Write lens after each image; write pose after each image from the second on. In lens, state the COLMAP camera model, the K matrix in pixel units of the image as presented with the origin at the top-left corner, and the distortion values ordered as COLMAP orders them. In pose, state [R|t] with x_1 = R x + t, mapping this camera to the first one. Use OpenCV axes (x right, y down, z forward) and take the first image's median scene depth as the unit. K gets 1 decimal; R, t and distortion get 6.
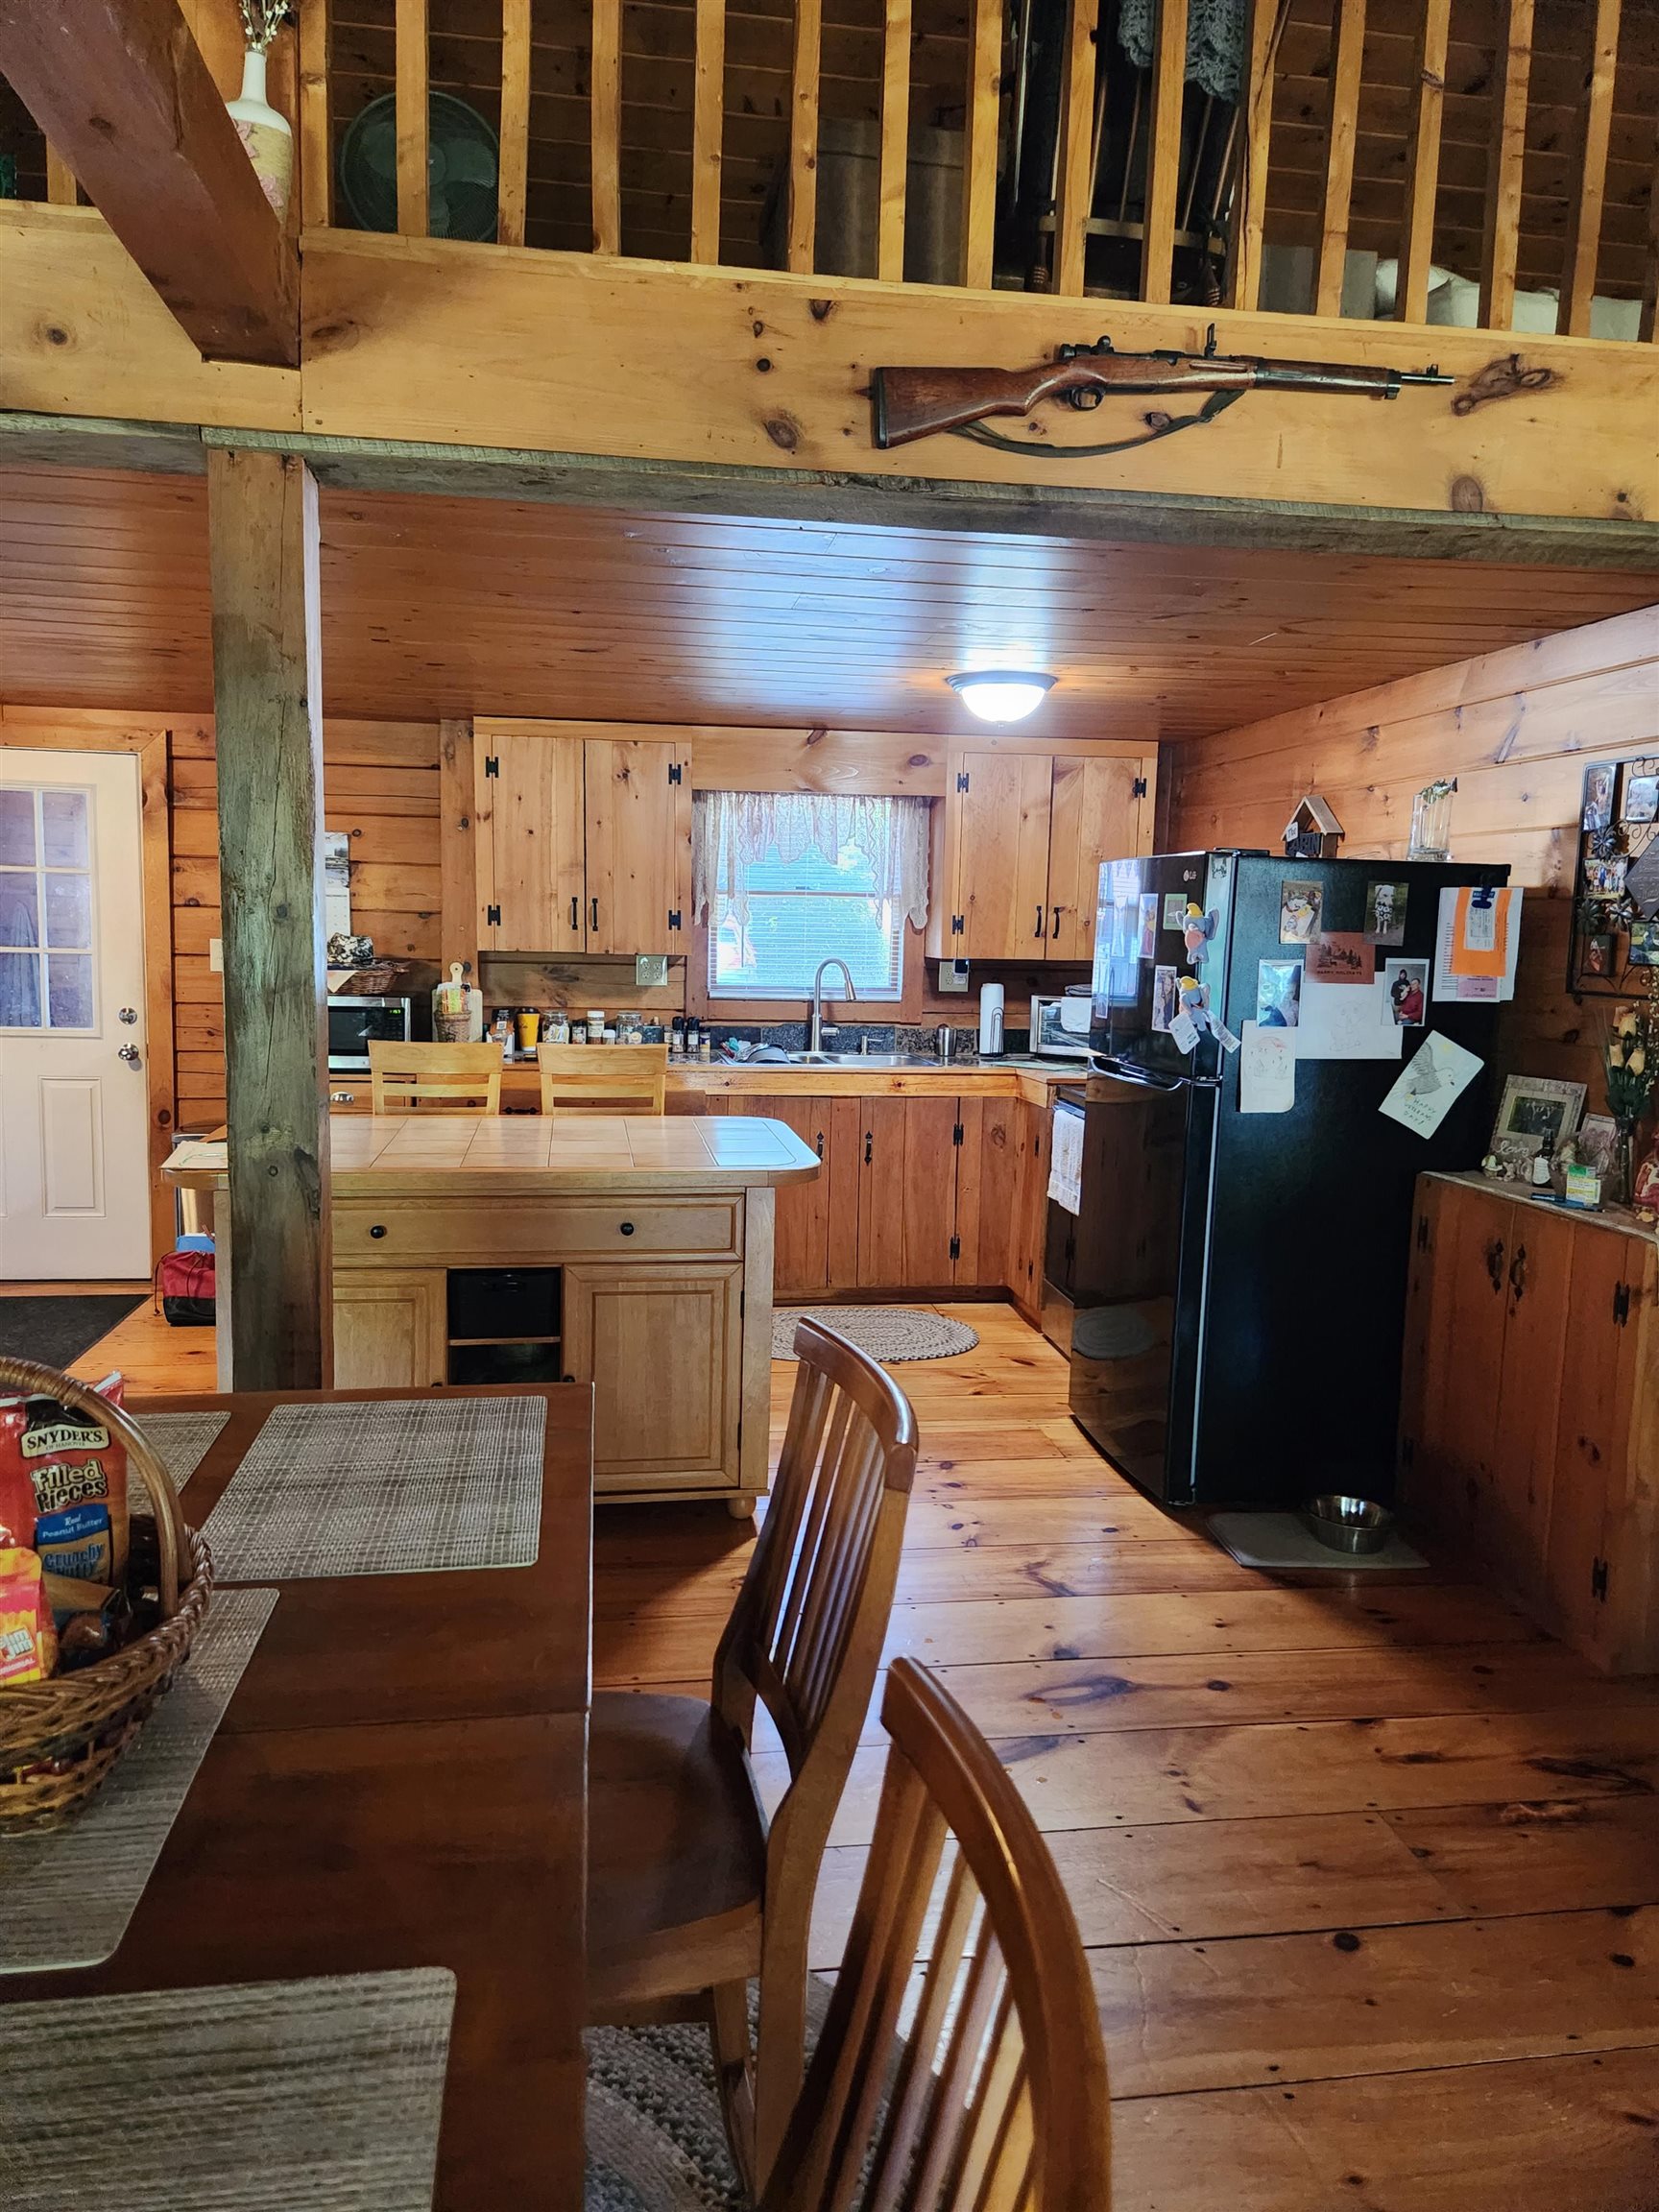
lens RADIAL K [[1448.1, 0, 793.7], [0, 1448.1, 1111.8], [0, 0, 1]] dist [0.064431, -0.053950]
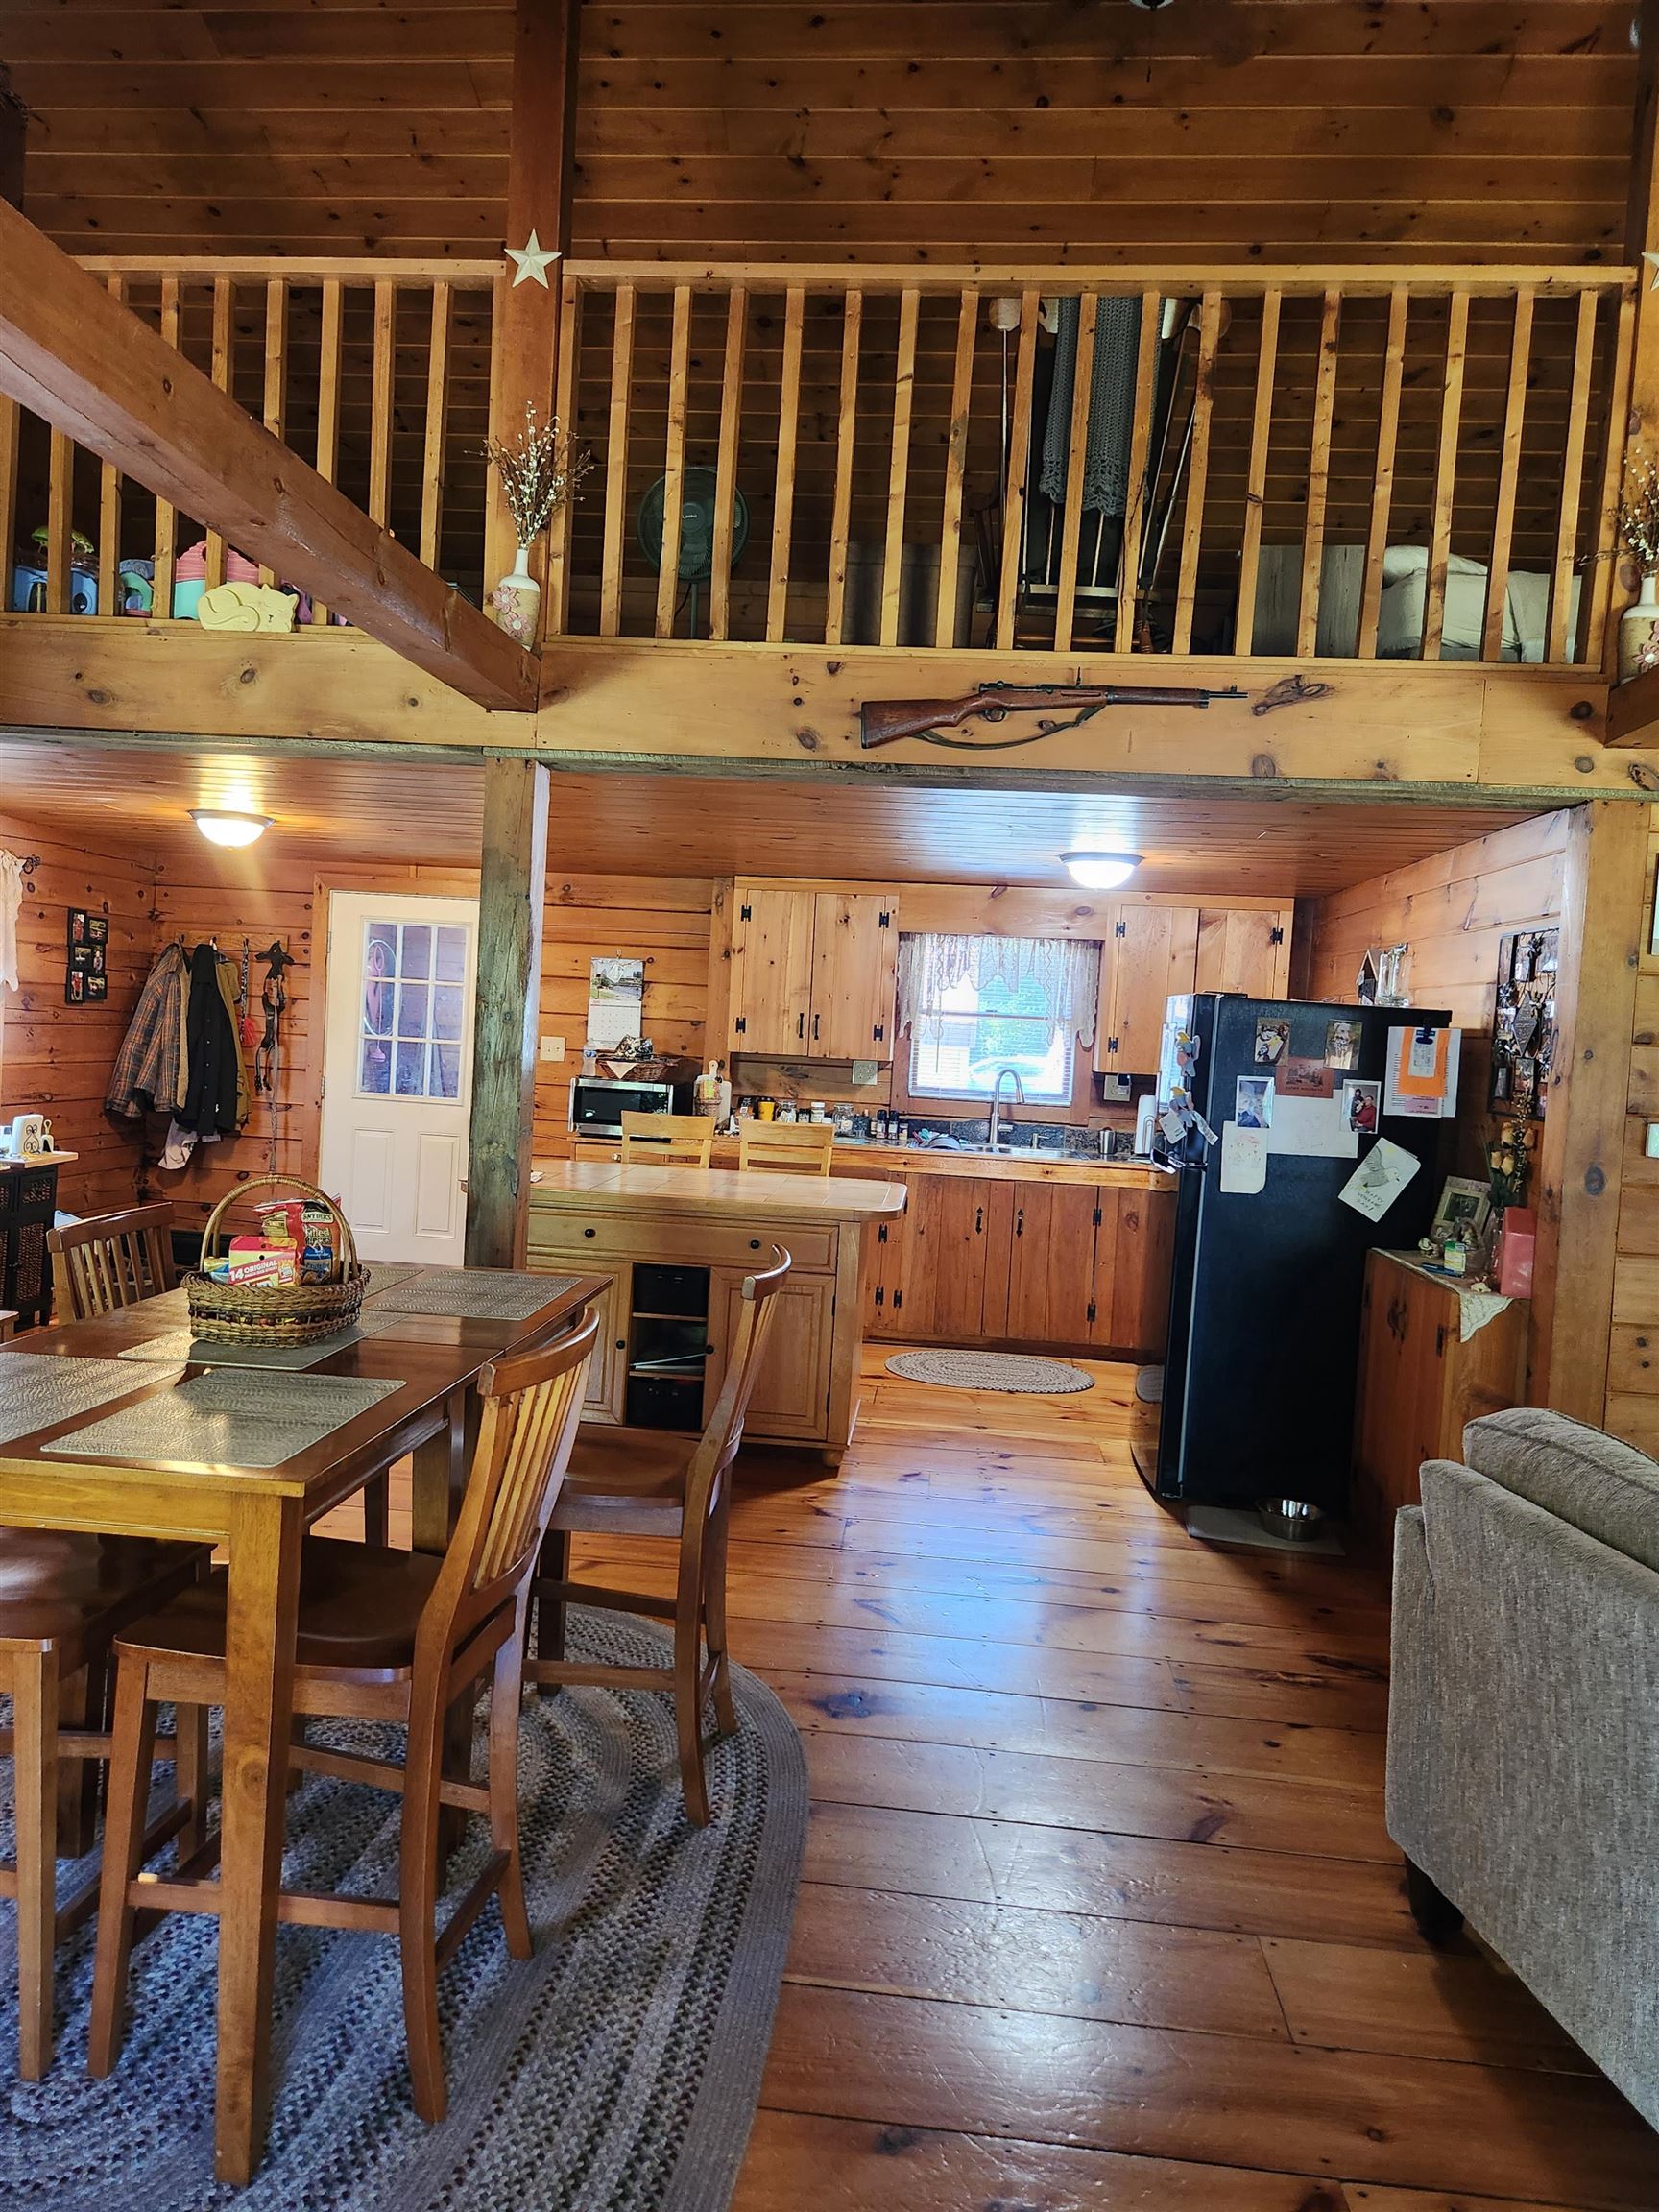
lens RADIAL K [[1412.5, 0, 800.1], [0, 1412.5, 1116.4], [0, 0, 1]] dist [0.063272, -0.053218]
pose [[0.969159, 0.048532, -0.241610, 0.239851], [-0.066410, 0.995580, -0.066408, 0.041794], [0.237319, 0.080406, 0.968098, -0.319410]]
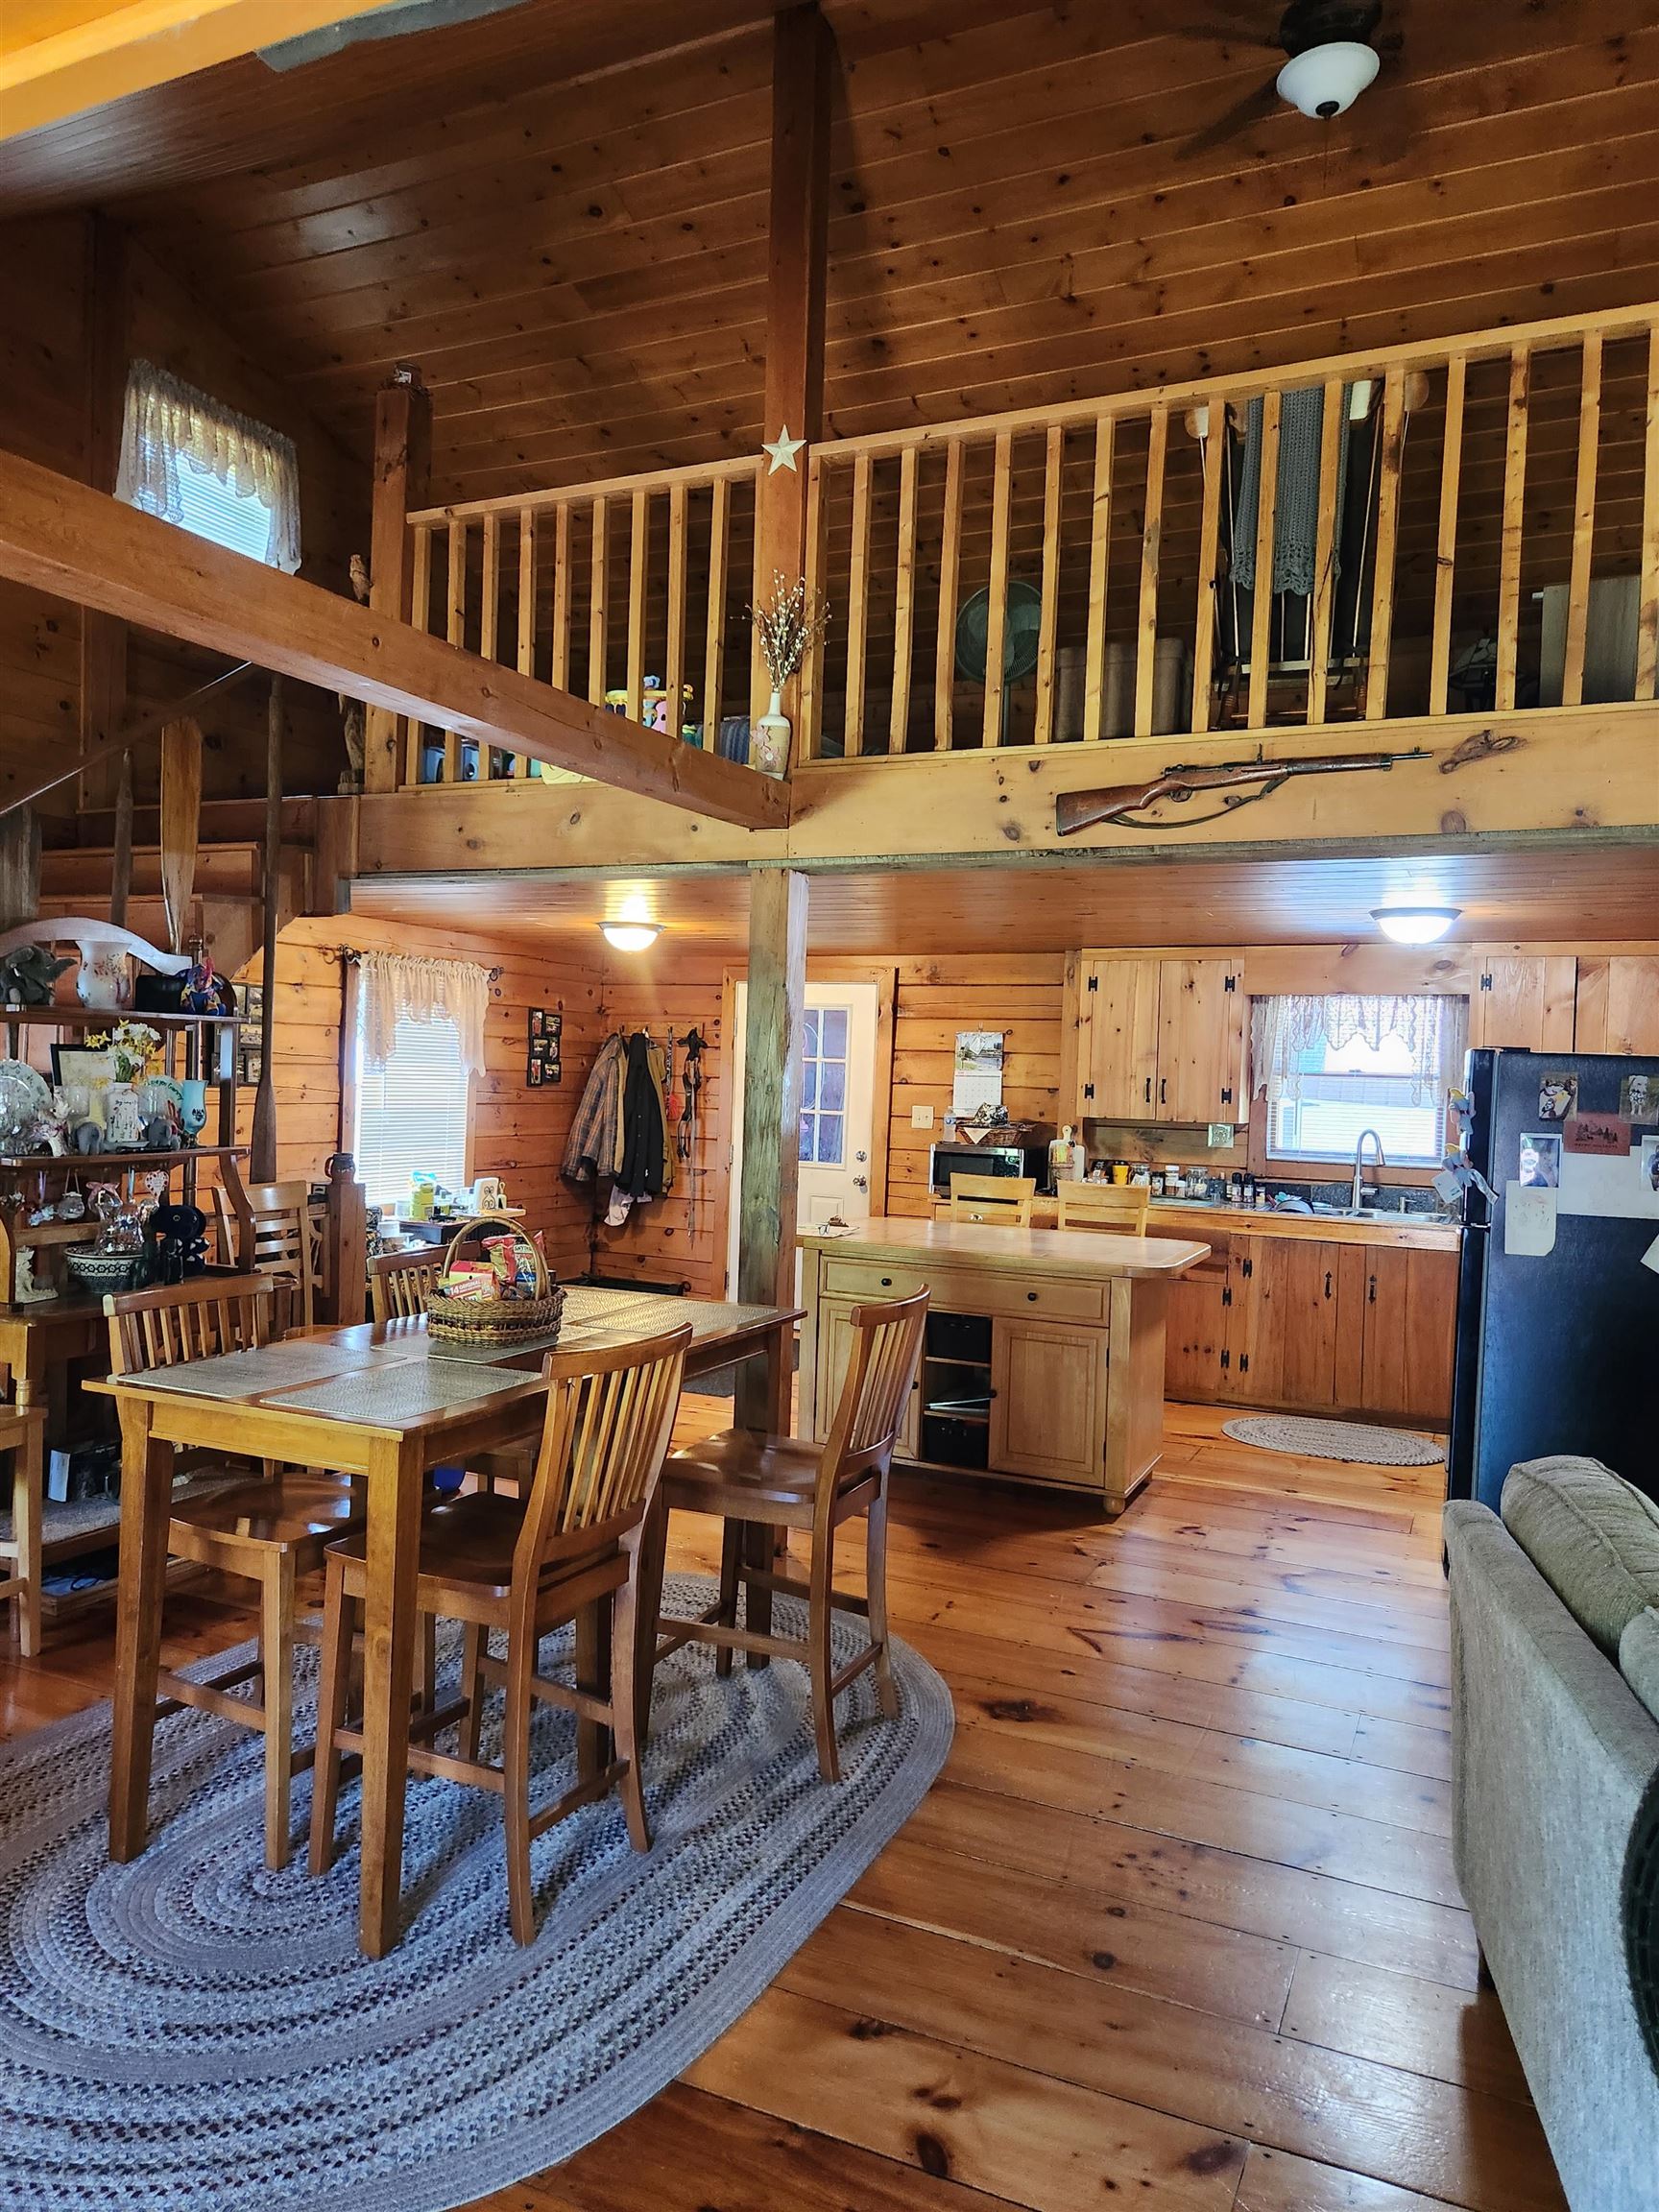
lens RADIAL K [[1405.3, 0, 833.3], [0, 1405.3, 1133.8], [0, 0, 1]] dist [0.059946, -0.052398]
pose [[0.839399, 0.028720, -0.542757, 0.471751], [-0.084644, 0.993327, -0.078344, 0.041876], [0.536885, 0.111703, 0.836228, -0.338444]]
